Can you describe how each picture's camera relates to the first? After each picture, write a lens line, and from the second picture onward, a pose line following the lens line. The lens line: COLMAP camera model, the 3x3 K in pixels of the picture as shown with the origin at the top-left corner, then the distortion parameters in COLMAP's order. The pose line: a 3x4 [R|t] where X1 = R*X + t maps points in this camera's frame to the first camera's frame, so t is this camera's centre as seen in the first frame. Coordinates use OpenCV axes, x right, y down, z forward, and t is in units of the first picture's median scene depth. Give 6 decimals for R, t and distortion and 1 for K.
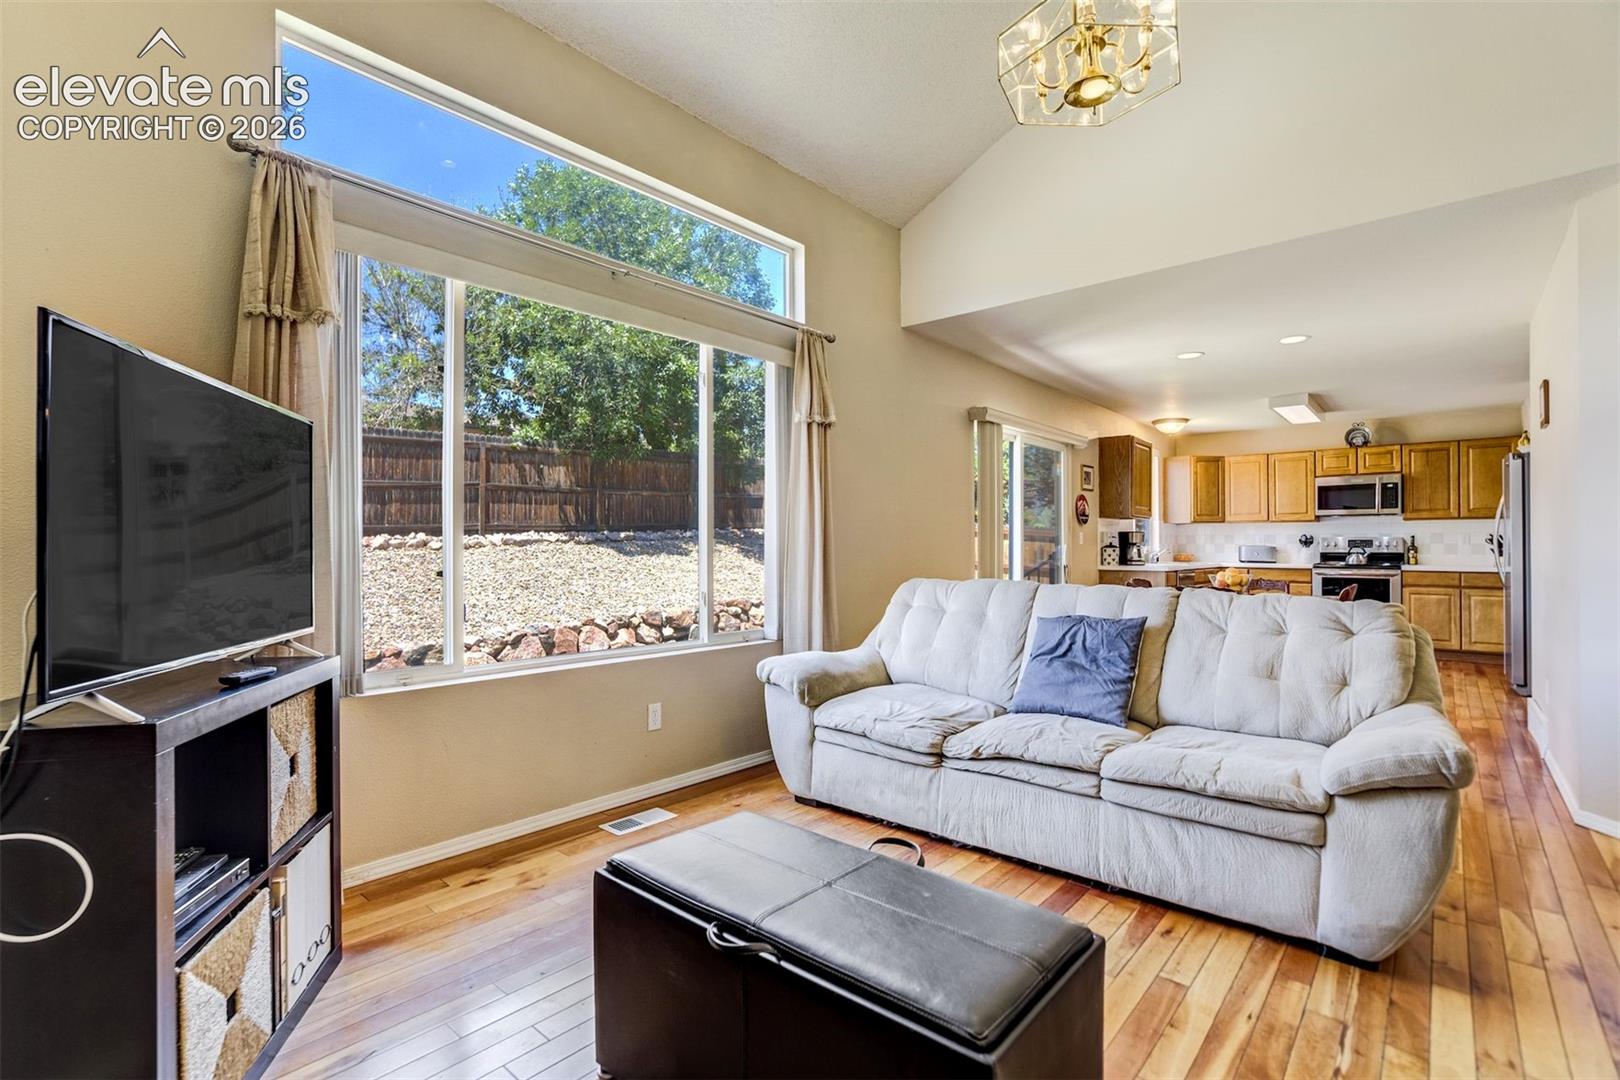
lens RADIAL K [[744.2, 0, 817.2], [0, 744.2, 541.2], [0, 0, 1]] dist [-0.044943, 0.013631]
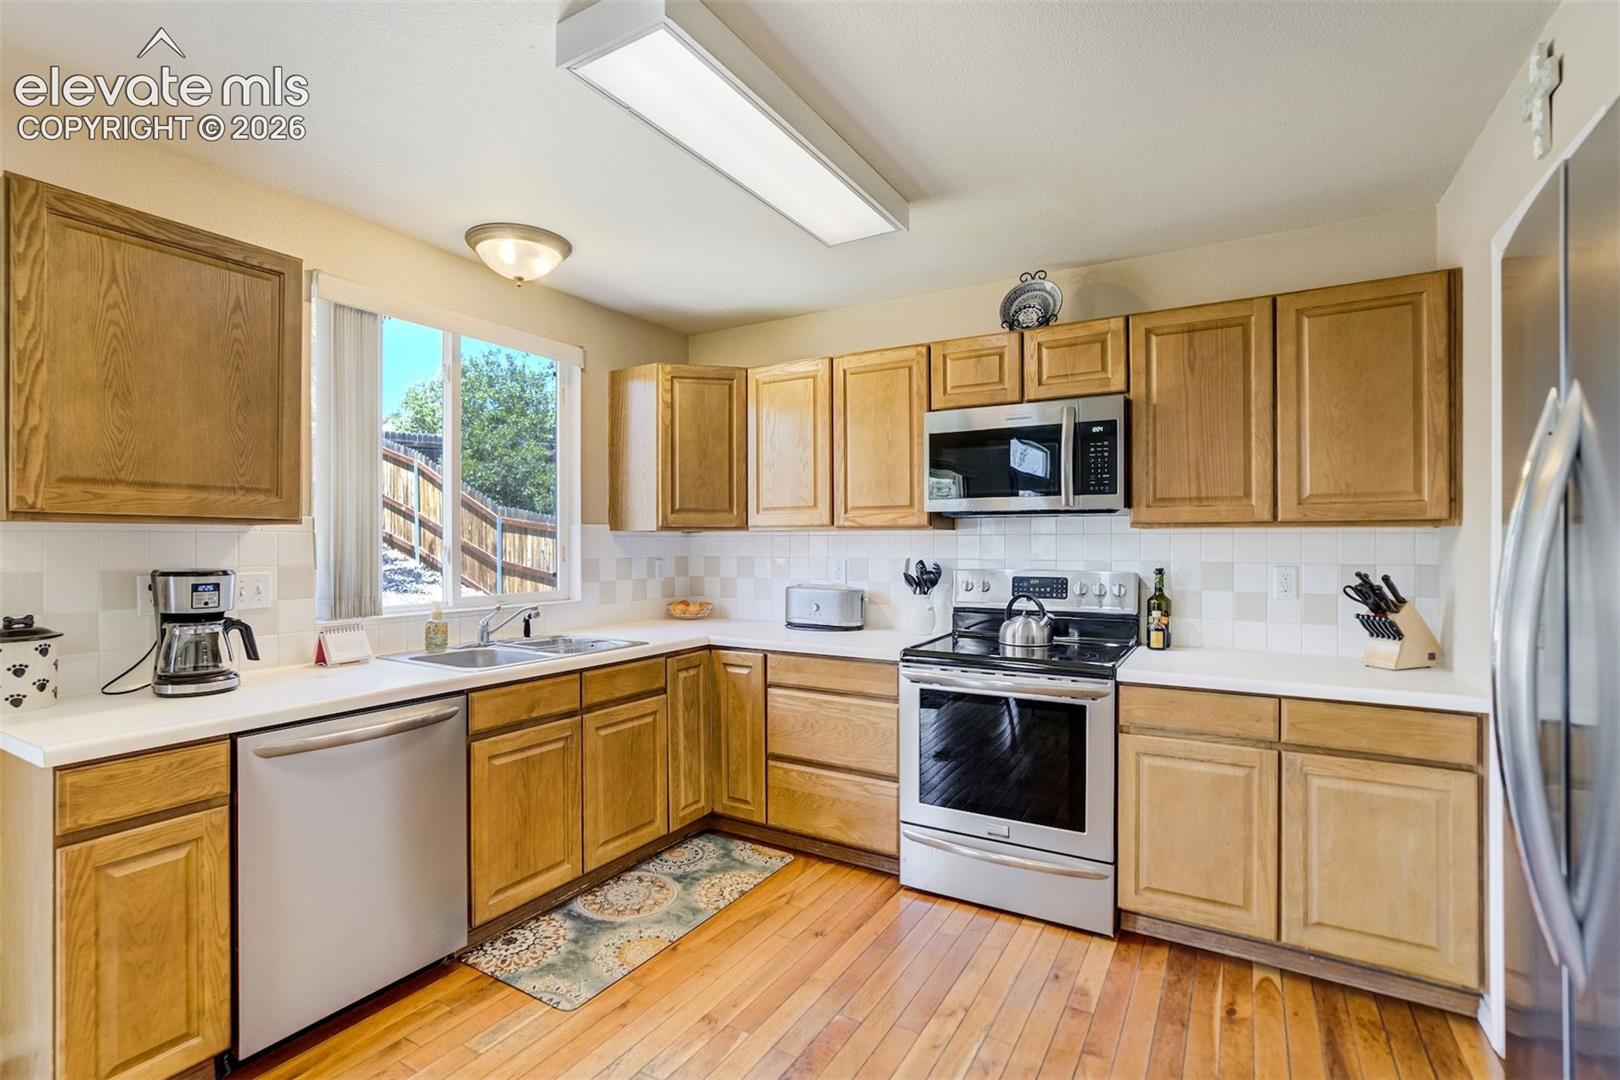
lens RADIAL K [[788.4, 0, 786.3], [0, 788.4, 537.4], [0, 0, 1]] dist [-0.018260, 0.007566]
pose [[0.982225, -0.001082, 0.187705, 0.567237], [0.000342, 0.999992, 0.003974, -0.025903], [-0.187708, -0.003839, 0.982217, 0.652500]]
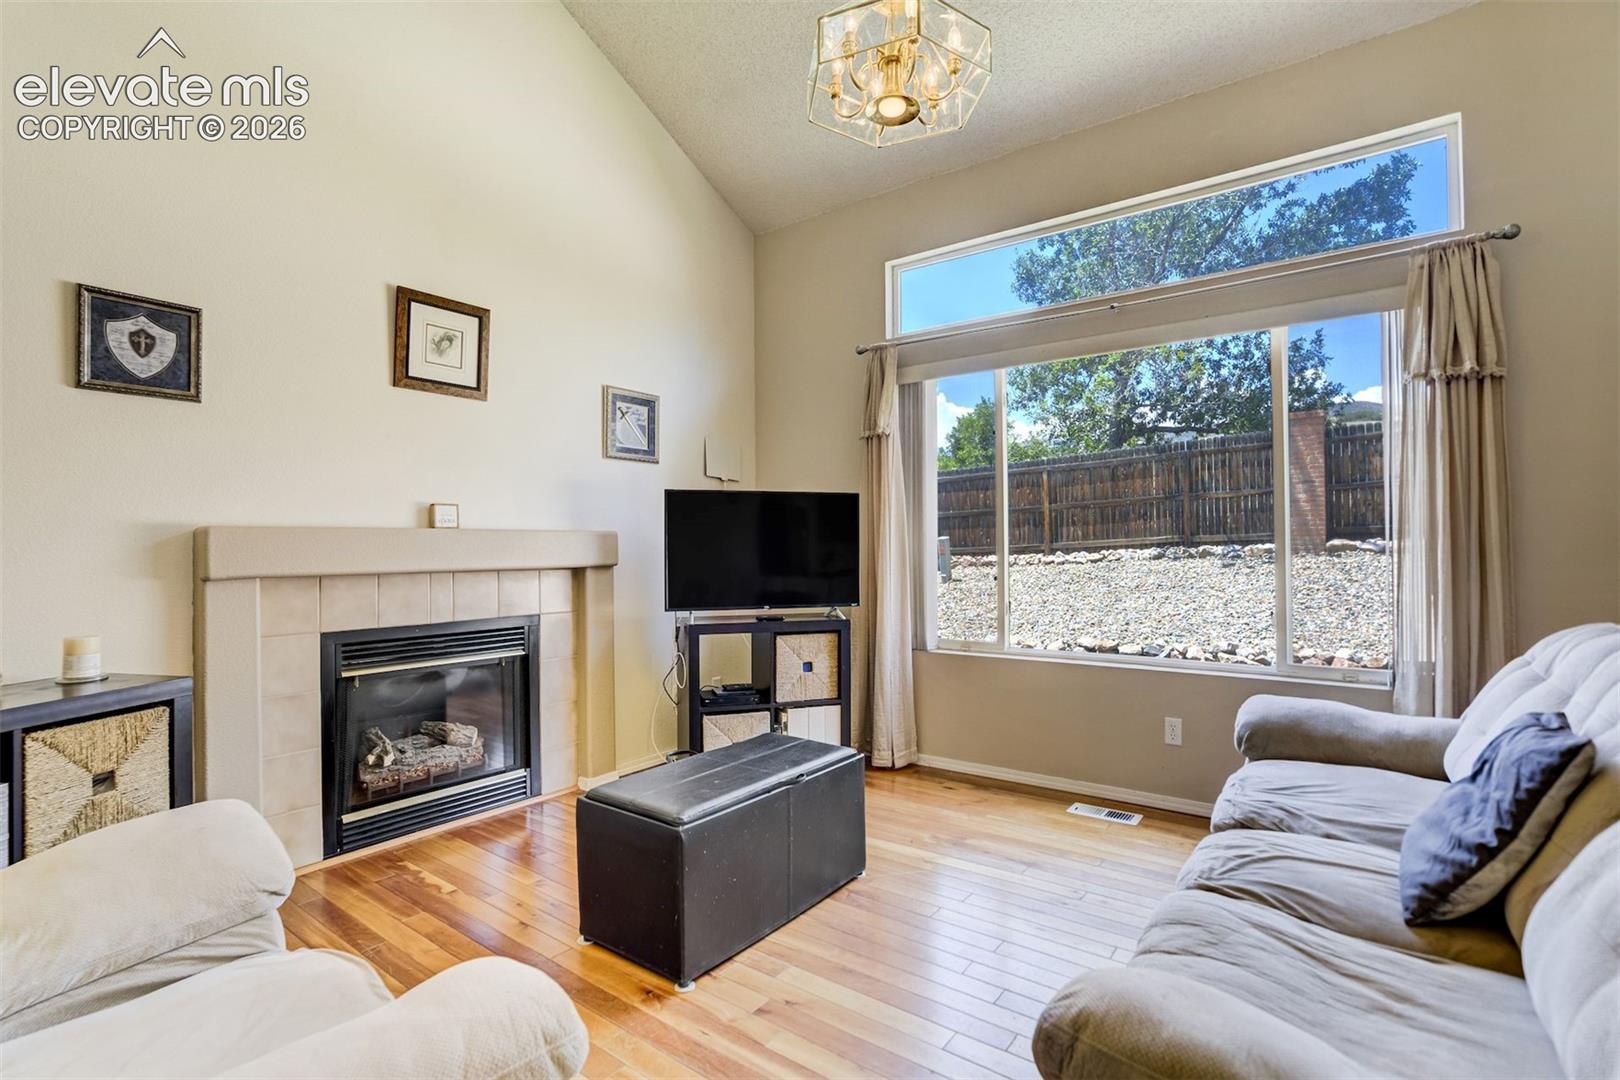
lens RADIAL K [[744.2, 0, 773.7], [0, 744.2, 544.6], [0, 0, 1]] dist [-0.044943, 0.013631]
pose [[0.042919, -0.007953, -0.999047, 0.292498], [0.016669, 0.999835, -0.007243, -0.005921], [0.998939, -0.016342, 0.043045, 0.170214]]
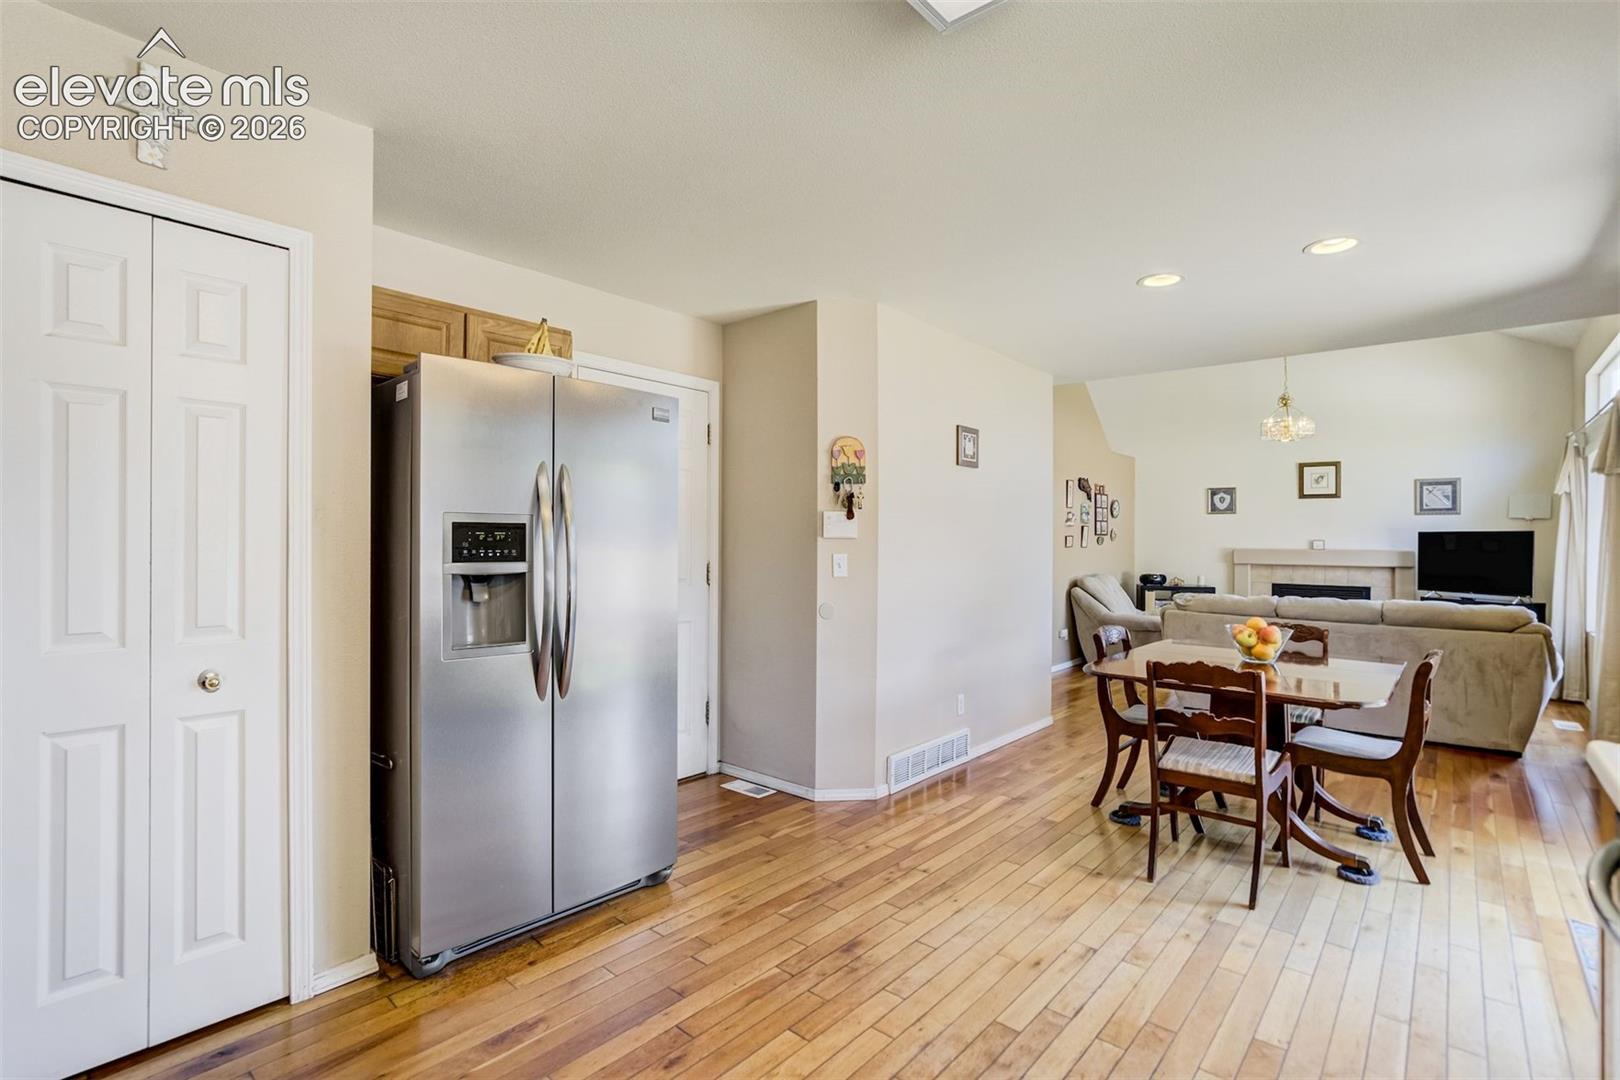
lens RADIAL K [[744.2, 0, 832.2], [0, 744.2, 543.9], [0, 0, 1]] dist [-0.044943, 0.013631]
pose [[-0.999839, -0.011710, -0.013571, 0.605518], [-0.011662, 0.999926, -0.003594, -0.017020], [0.013612, -0.003435, -0.999901, 1.067861]]
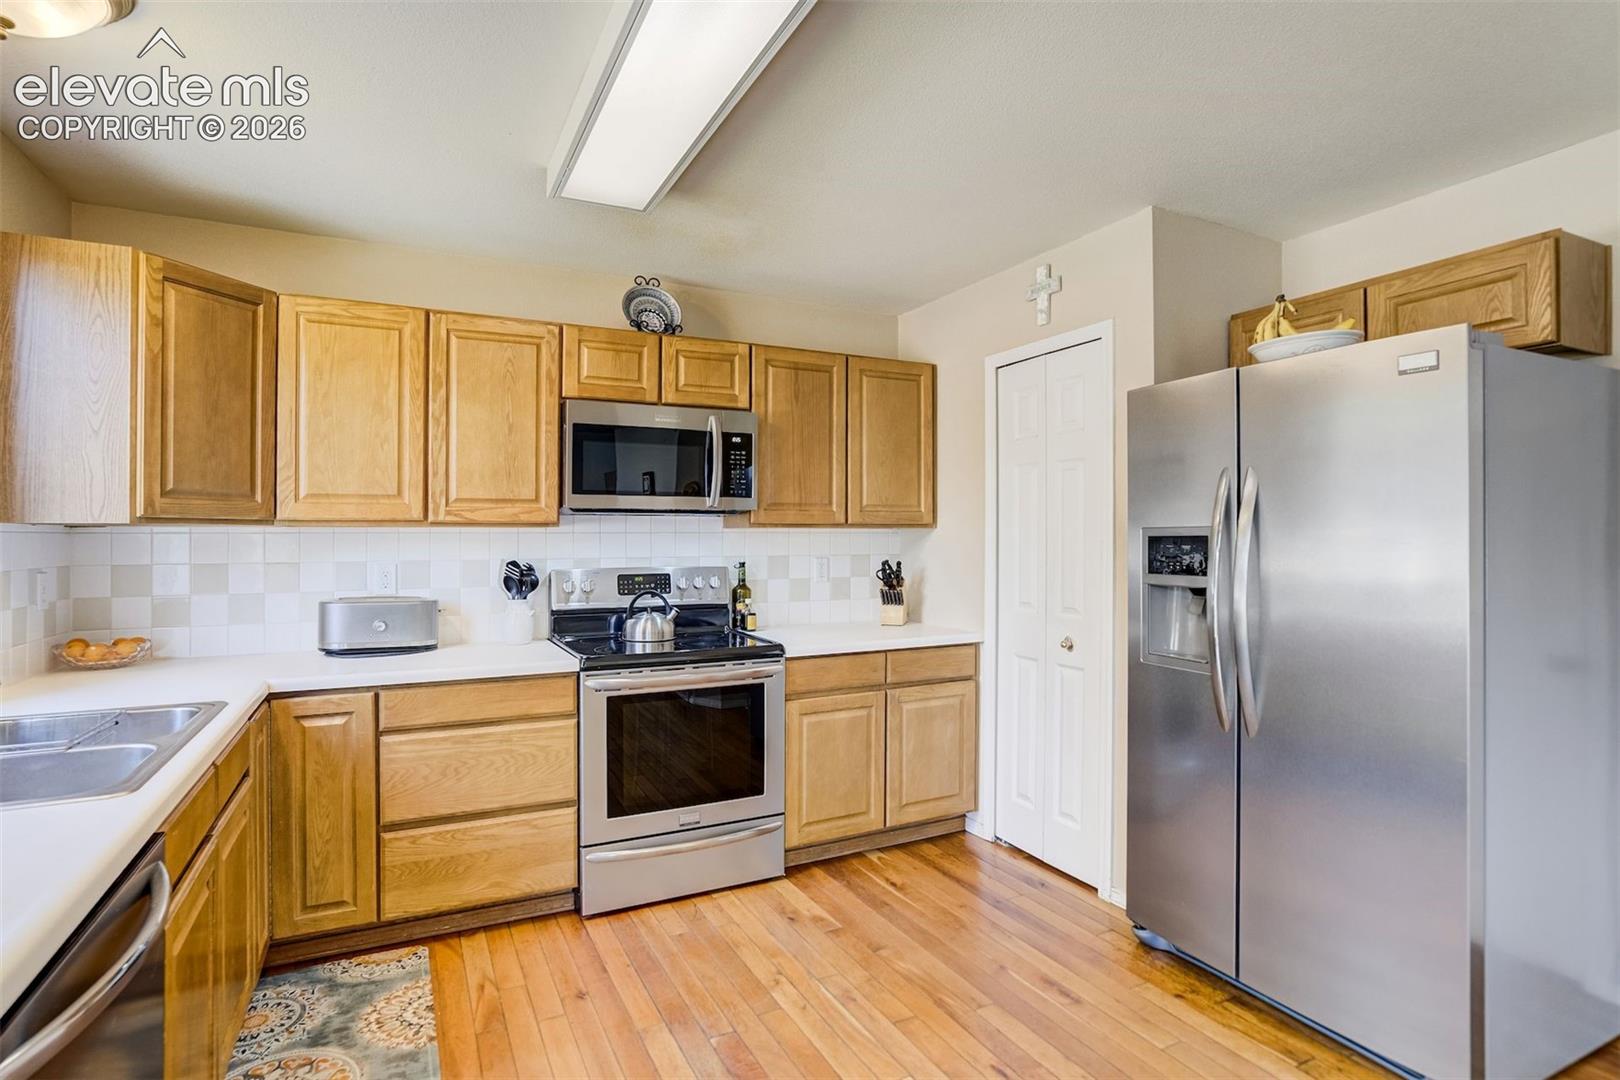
lens RADIAL K [[804.1, 0, 831.8], [0, 804.1, 532.5], [0, 0, 1]] dist [-0.032890, 0.009068]
pose [[0.339155, 0.003830, 0.940723, 0.391497], [-0.003652, 0.999990, -0.002754, -0.024990], [-0.940724, -0.002501, 0.339165, 0.799756]]
